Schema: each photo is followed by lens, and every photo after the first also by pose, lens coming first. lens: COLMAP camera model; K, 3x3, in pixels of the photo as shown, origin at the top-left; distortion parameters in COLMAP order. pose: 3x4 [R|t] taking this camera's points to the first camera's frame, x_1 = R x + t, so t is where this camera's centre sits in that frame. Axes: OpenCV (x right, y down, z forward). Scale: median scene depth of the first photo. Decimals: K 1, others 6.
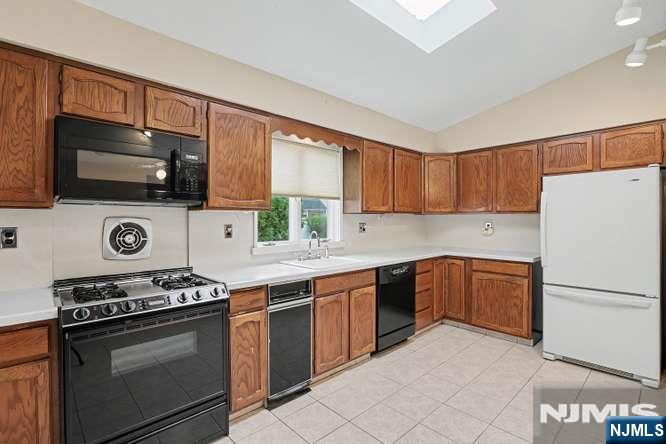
lens RADIAL K [[320.7, 0, 333.9], [0, 320.7, 221.5], [0, 0, 1]] dist [-0.004390, 0.000844]
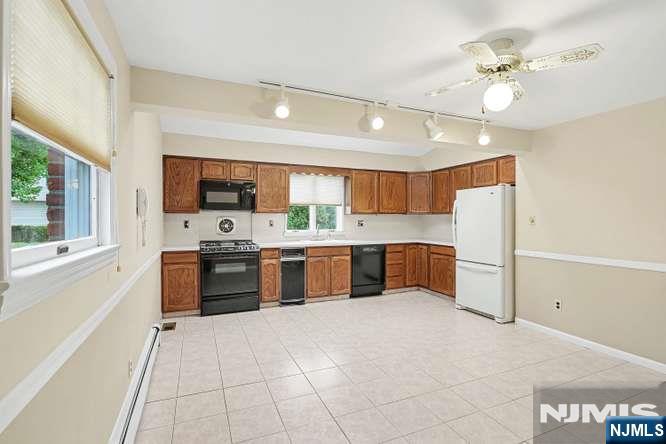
lens RADIAL K [[320.7, 0, 332.6], [0, 320.7, 219.8], [0, 0, 1]] dist [-0.004390, 0.000844]
pose [[0.939535, 0.004492, -0.342422, 0.645639], [-0.004968, 0.999988, -0.000514, 0.005753], [0.342416, 0.002184, 0.939546, -0.676306]]
